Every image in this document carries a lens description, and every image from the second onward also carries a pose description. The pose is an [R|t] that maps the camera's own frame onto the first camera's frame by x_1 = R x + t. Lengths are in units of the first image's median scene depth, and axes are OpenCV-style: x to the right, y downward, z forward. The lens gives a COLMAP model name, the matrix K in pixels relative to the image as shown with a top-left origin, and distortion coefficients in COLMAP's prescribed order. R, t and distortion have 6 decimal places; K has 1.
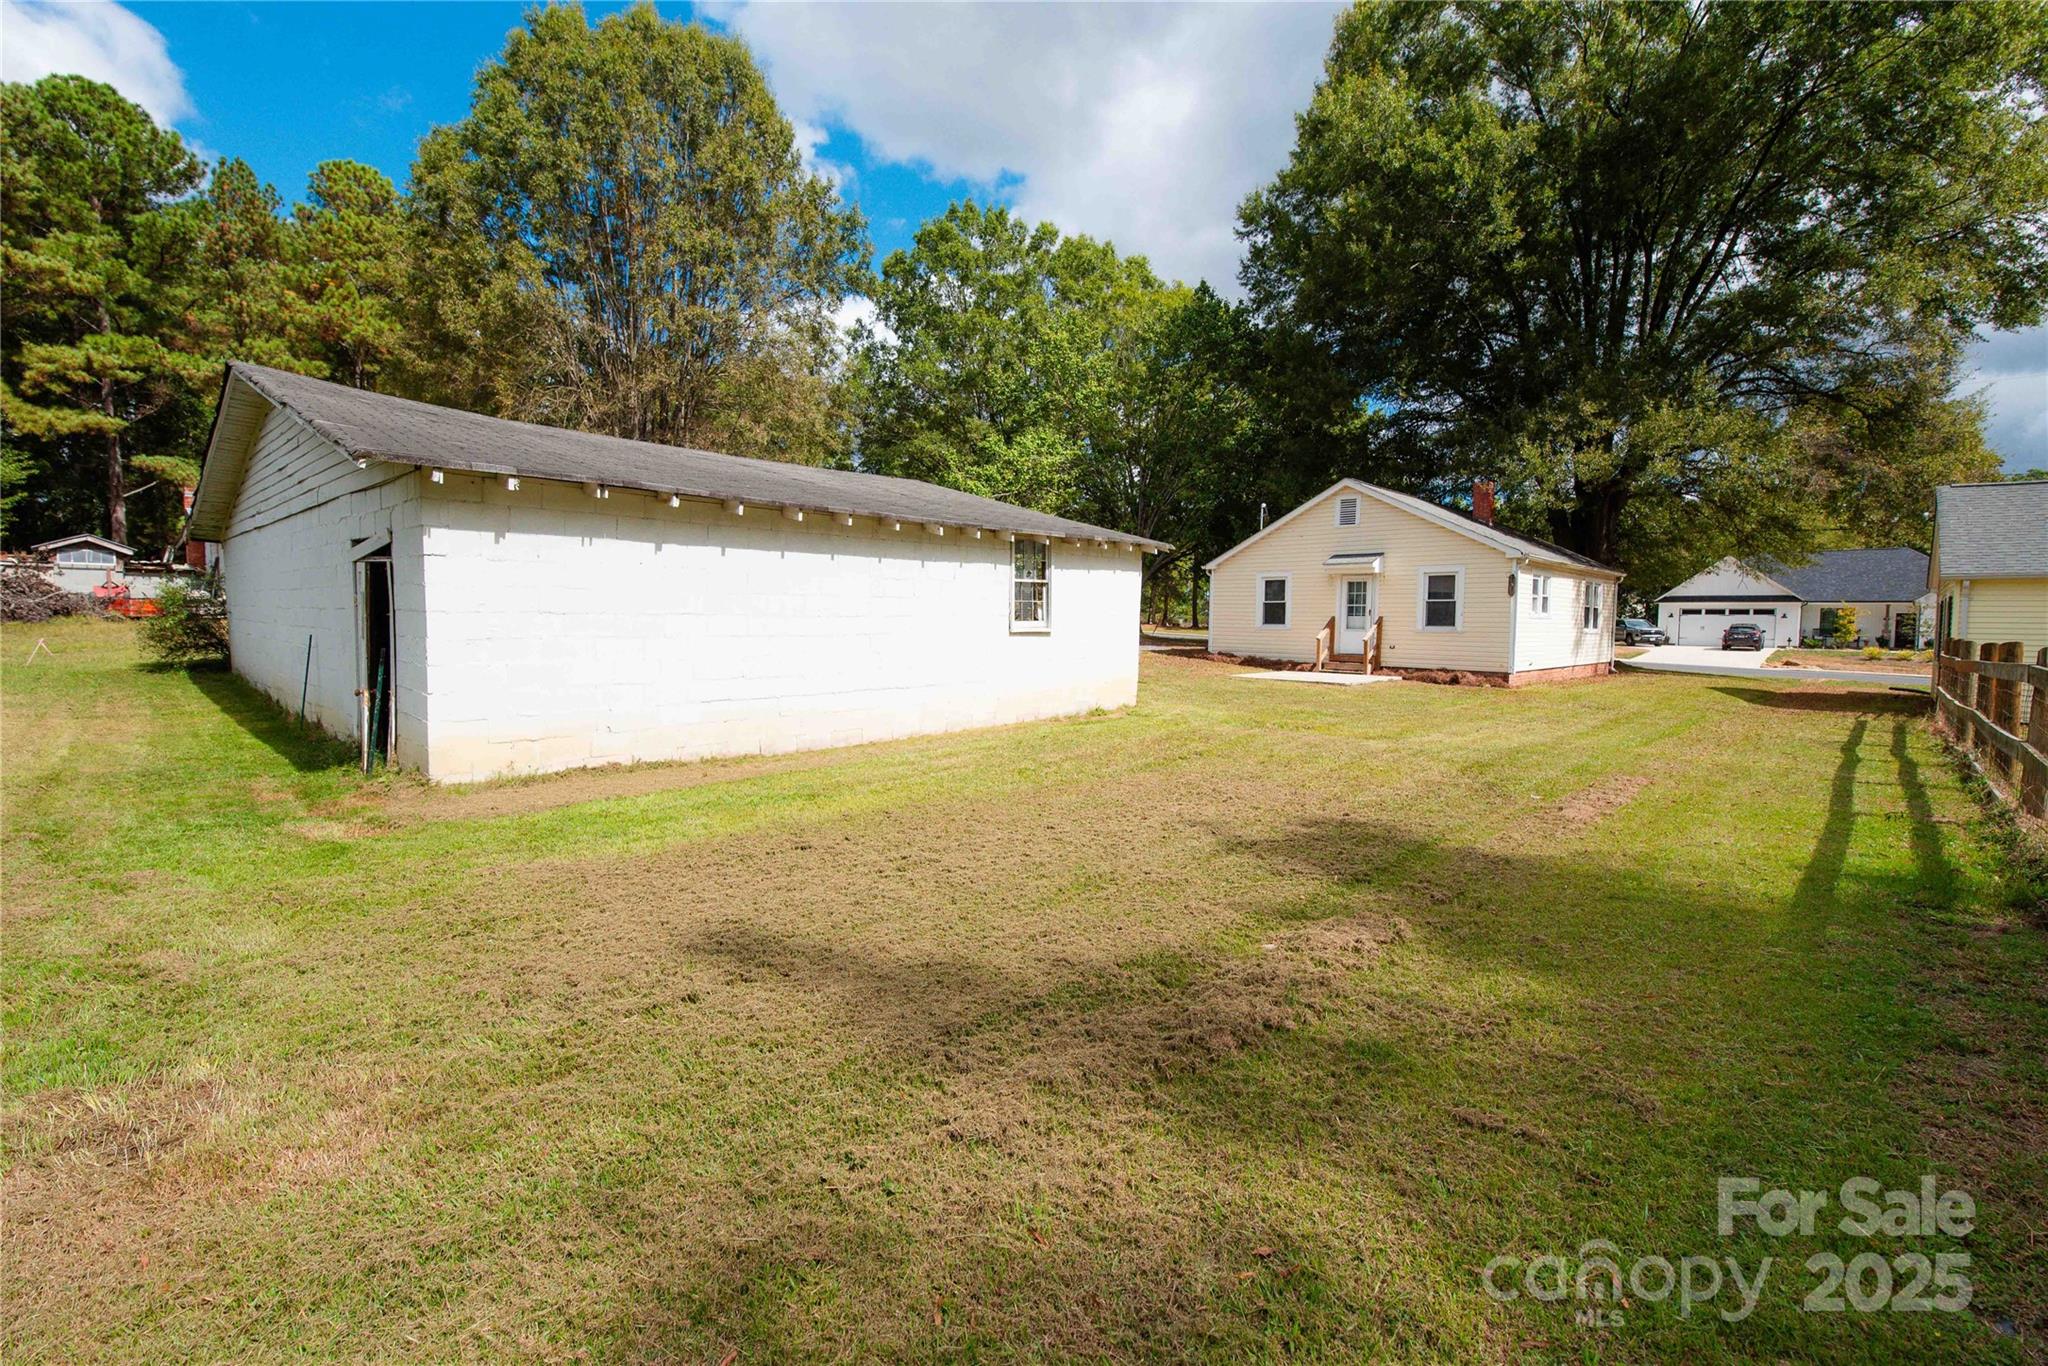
lens RADIAL K [[886.9, 0, 1023.1], [0, 886.9, 678.4], [0, 0, 1]] dist [-0.003281, -0.007428]
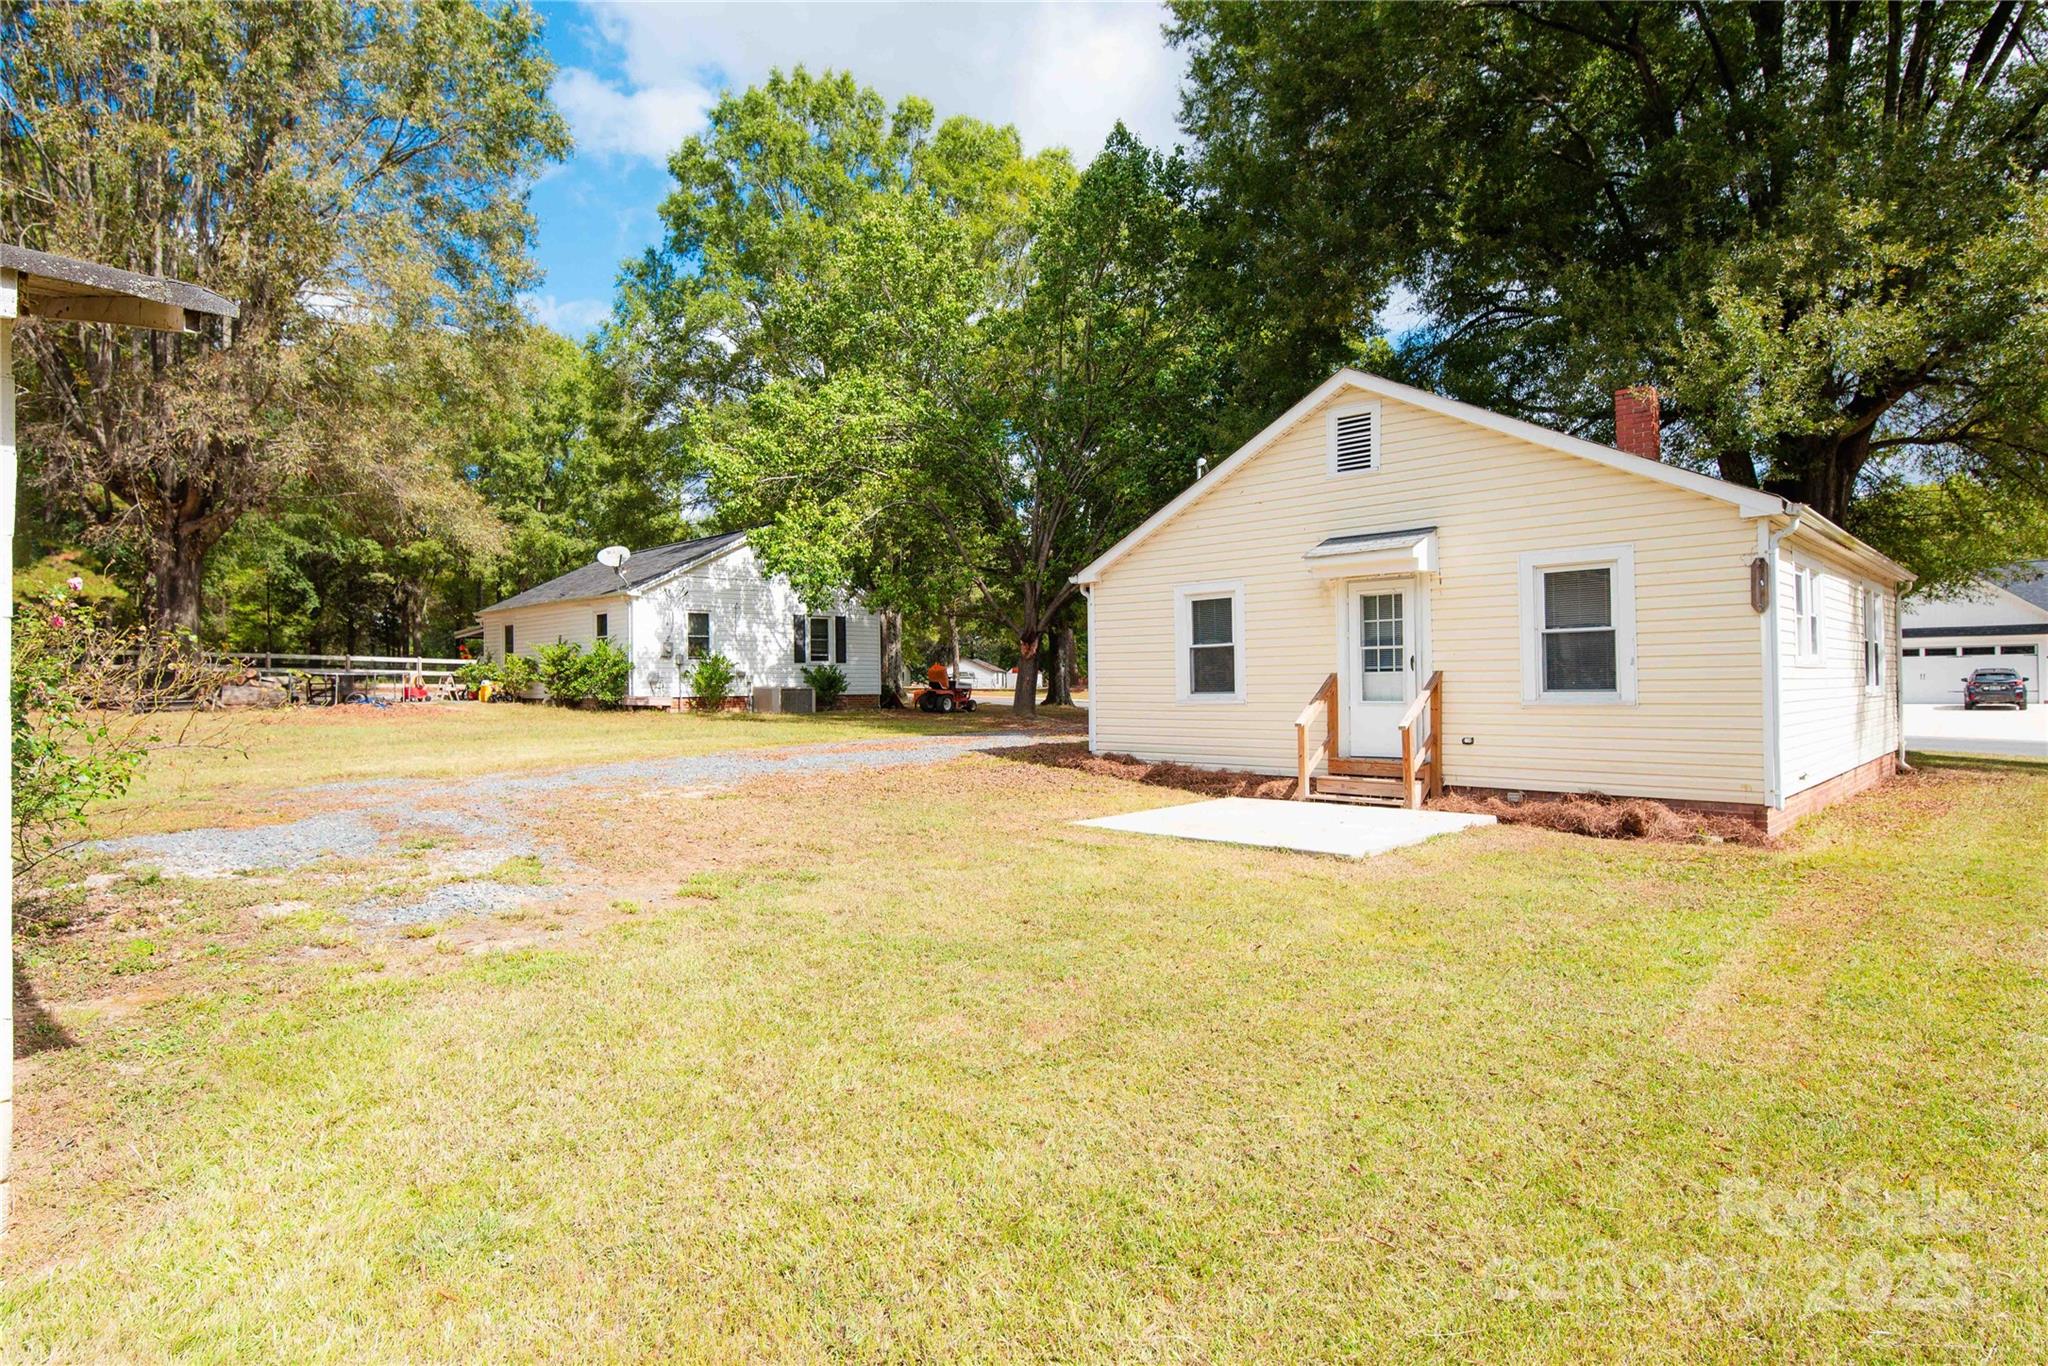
lens RADIAL K [[1132.4, 0, 1024.1], [0, 1132.4, 679.5], [0, 0, 1]] dist [0.019283, 0.001038]
pose [[0.999135, -0.023831, 0.034071, 0.166088], [0.026205, 0.997132, -0.071000, -0.028983], [-0.032281, 0.071831, 0.996894, 0.412597]]
